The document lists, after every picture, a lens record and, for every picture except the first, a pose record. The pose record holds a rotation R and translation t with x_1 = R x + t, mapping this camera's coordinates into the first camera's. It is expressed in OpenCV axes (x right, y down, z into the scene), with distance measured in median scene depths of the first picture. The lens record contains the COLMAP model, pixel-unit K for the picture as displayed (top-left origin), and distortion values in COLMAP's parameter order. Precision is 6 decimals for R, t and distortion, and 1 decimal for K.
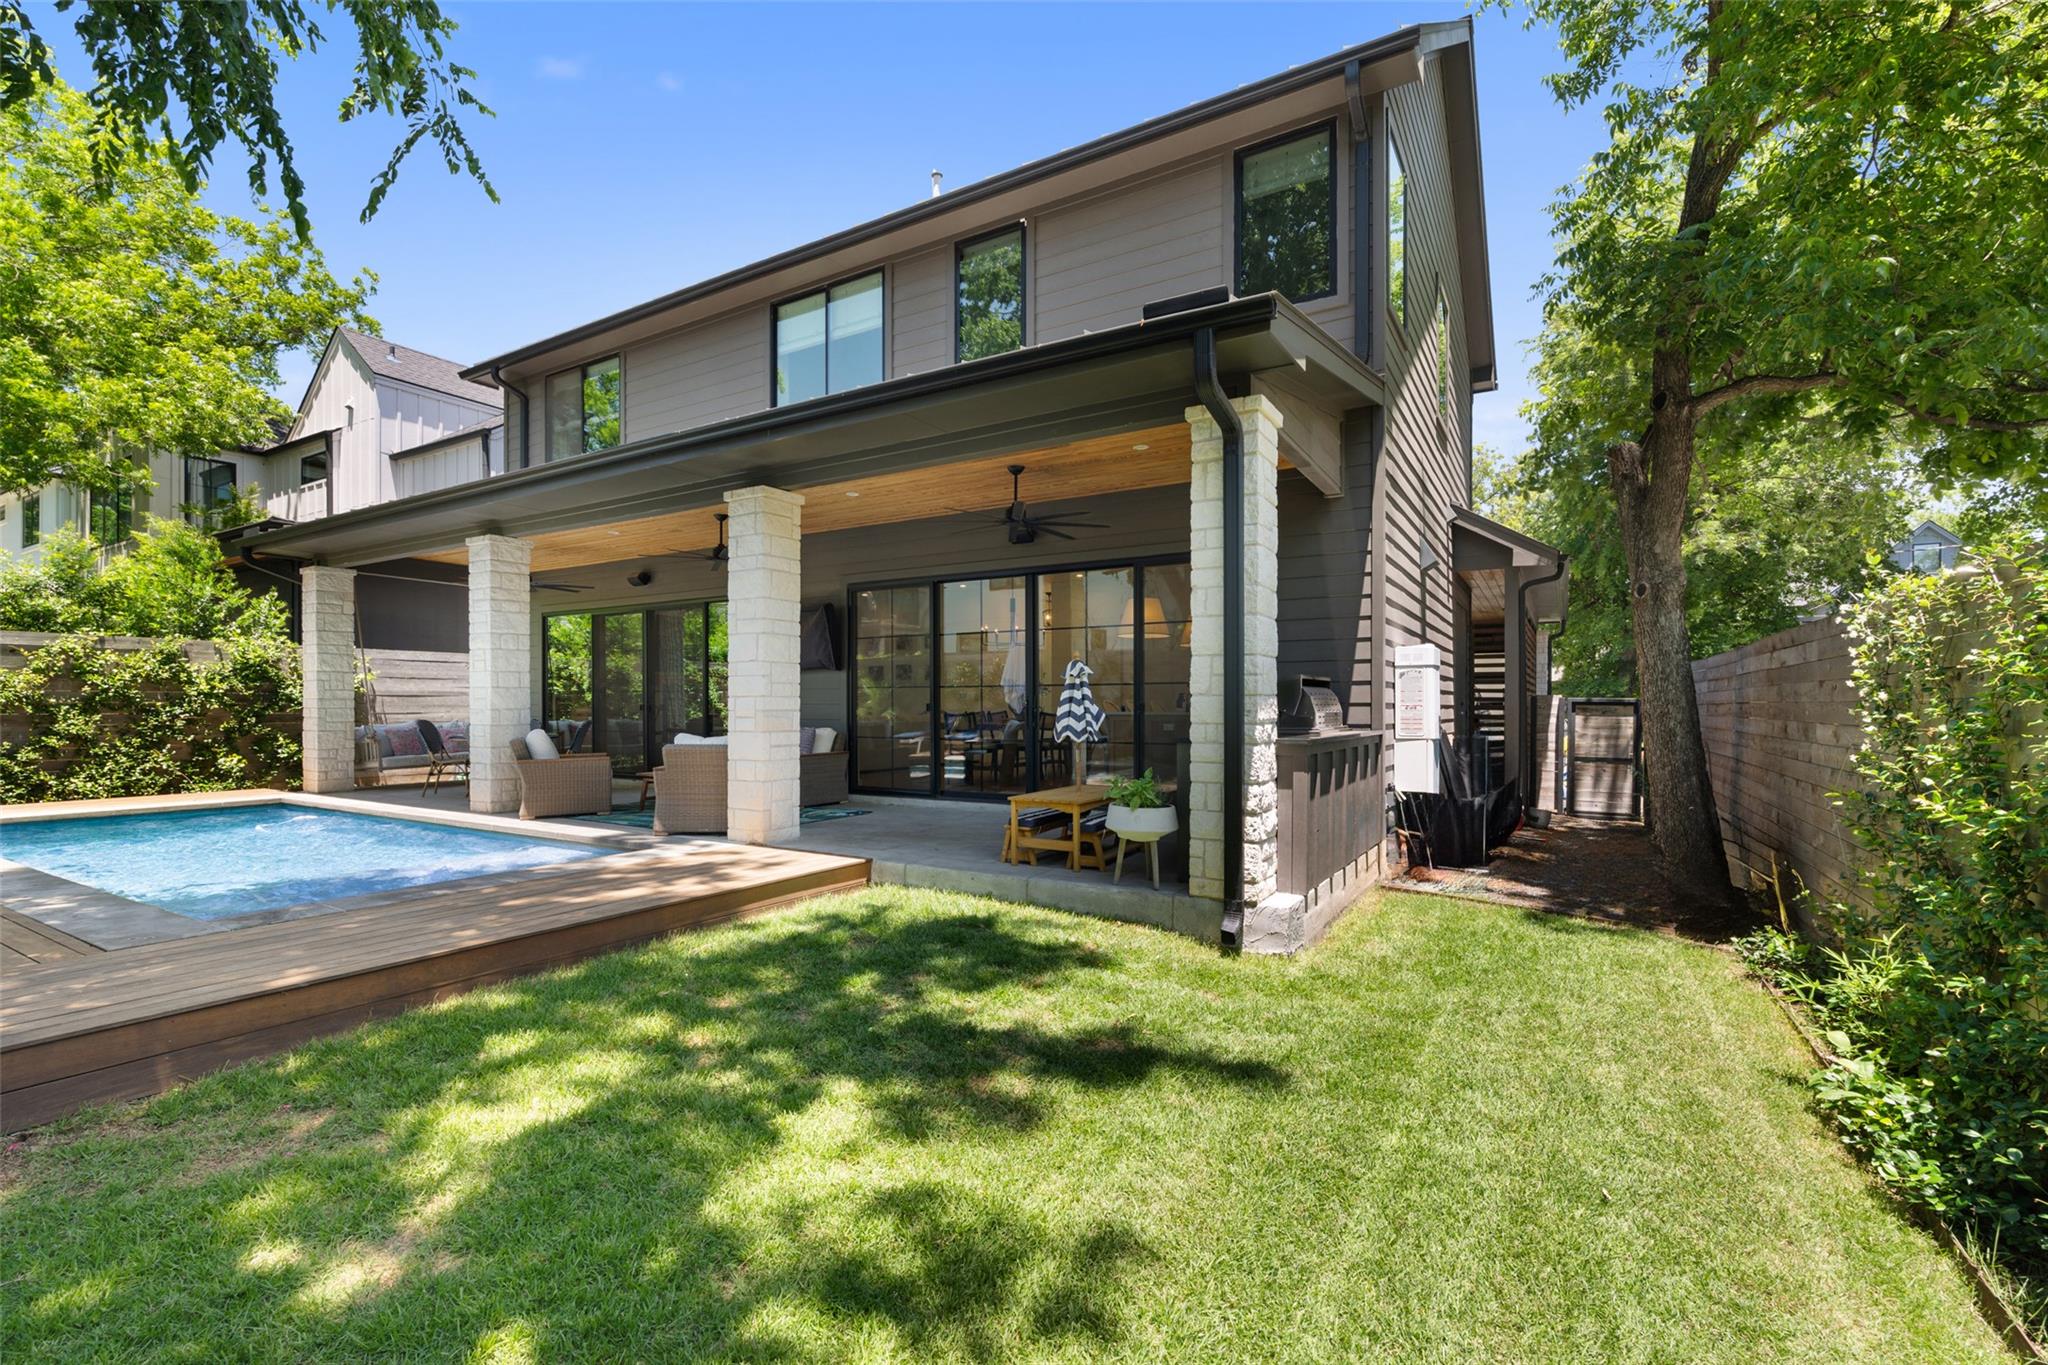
lens RADIAL K [[916.5, 0, 1024.0], [0, 916.5, 682.5], [0, 0, 1]] dist [-0.029427, -0.000129]
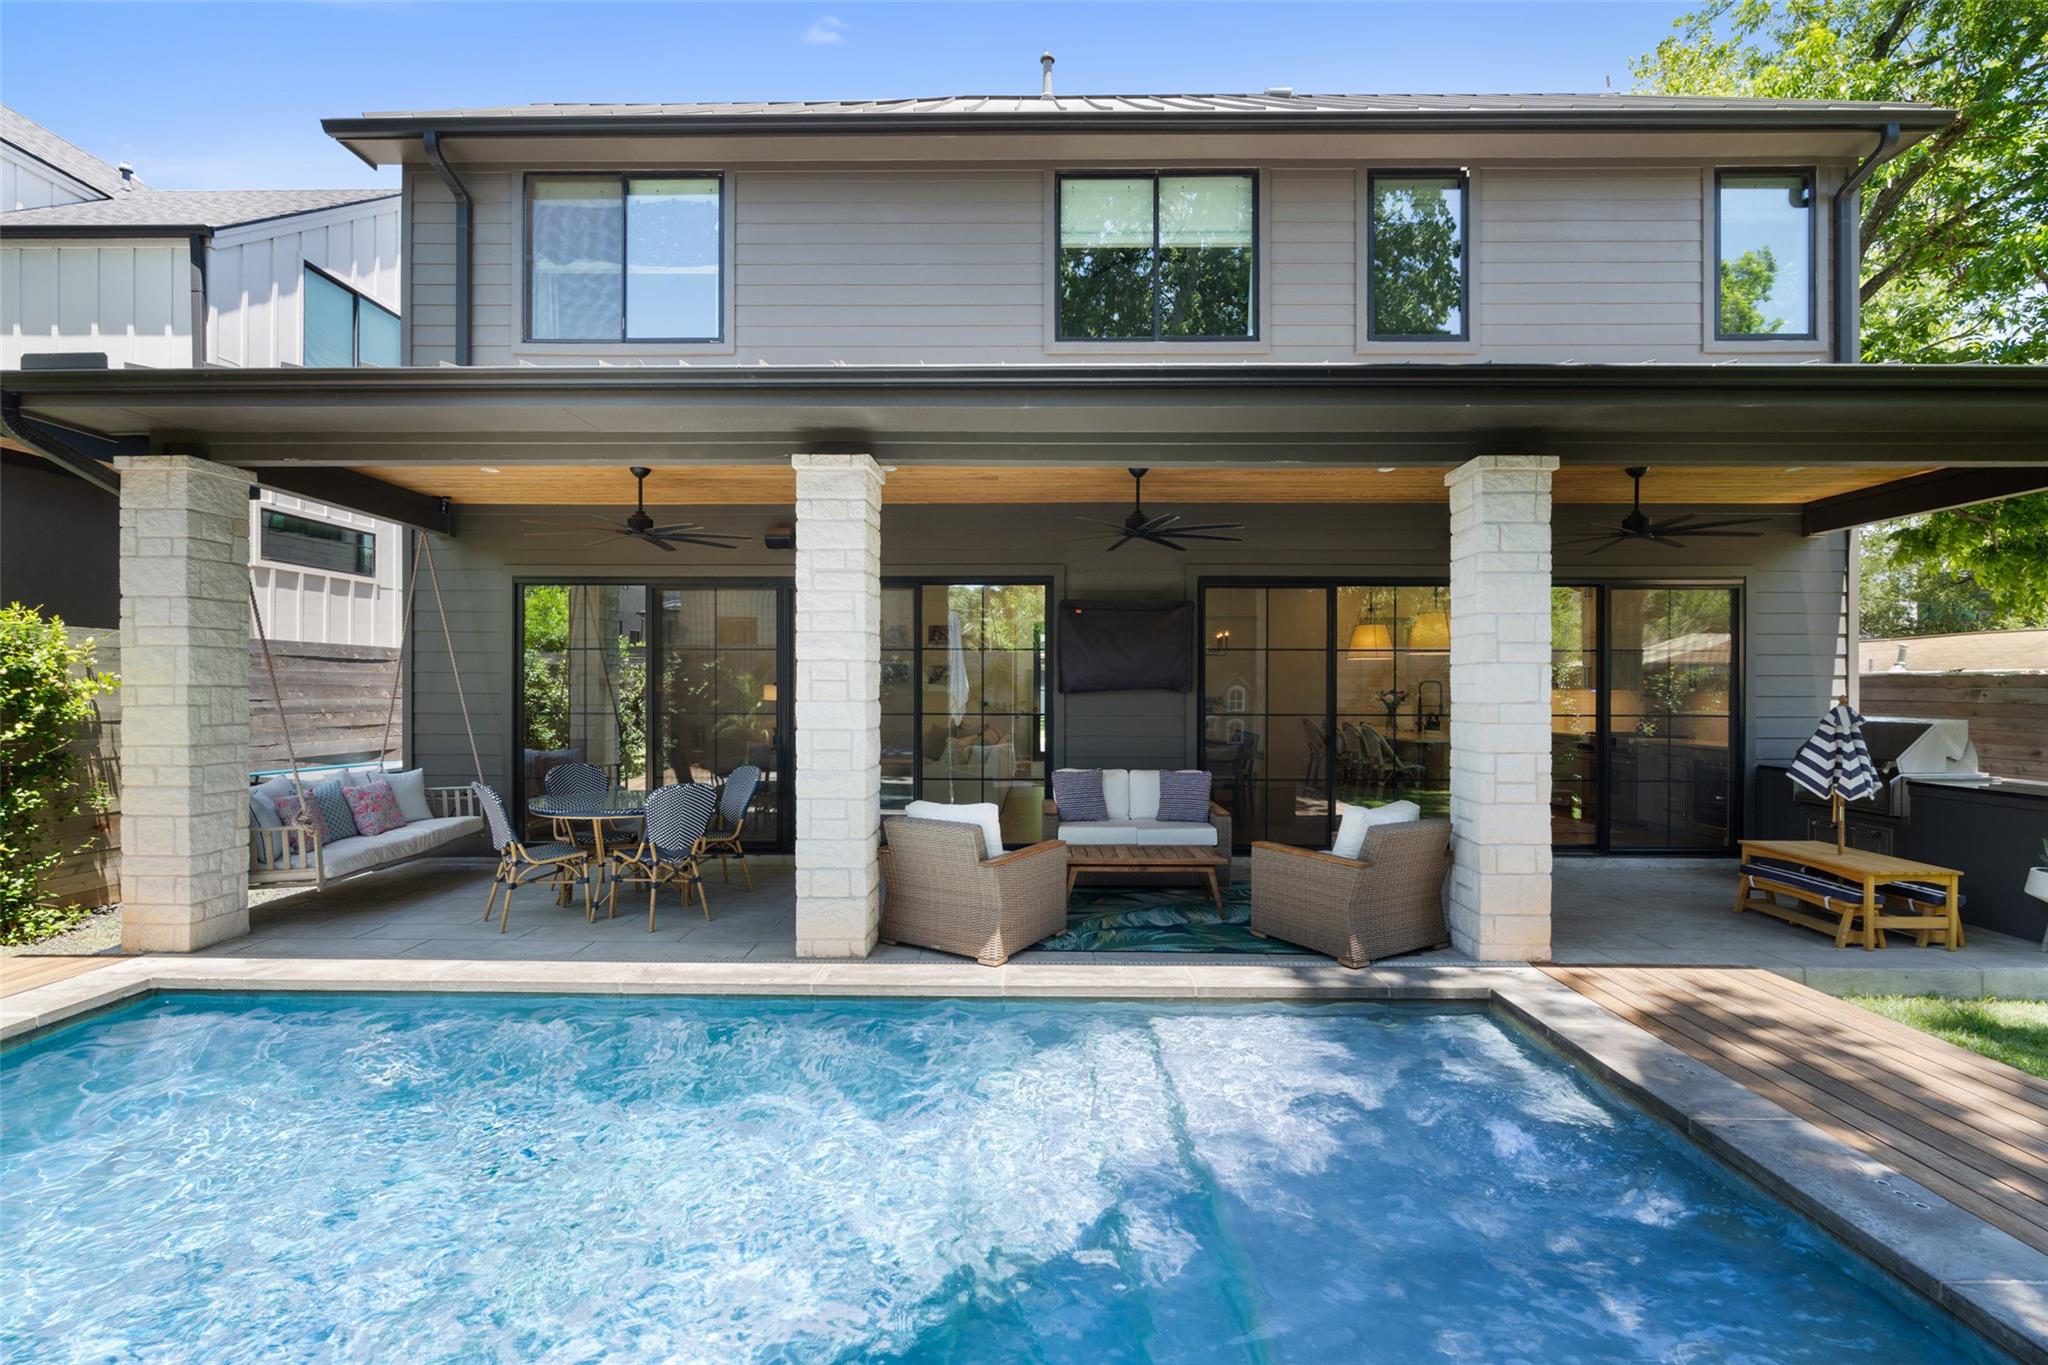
lens RADIAL K [[820.8, 0, 1028.6], [0, 820.8, 727.3], [0, 0, 1]] dist [-0.001369, -0.000113]
pose [[0.866058, -0.004938, 0.499919, -0.735000], [-0.019189, 0.998886, 0.043111, -0.017759], [-0.499575, -0.046929, 0.864998, 0.529775]]
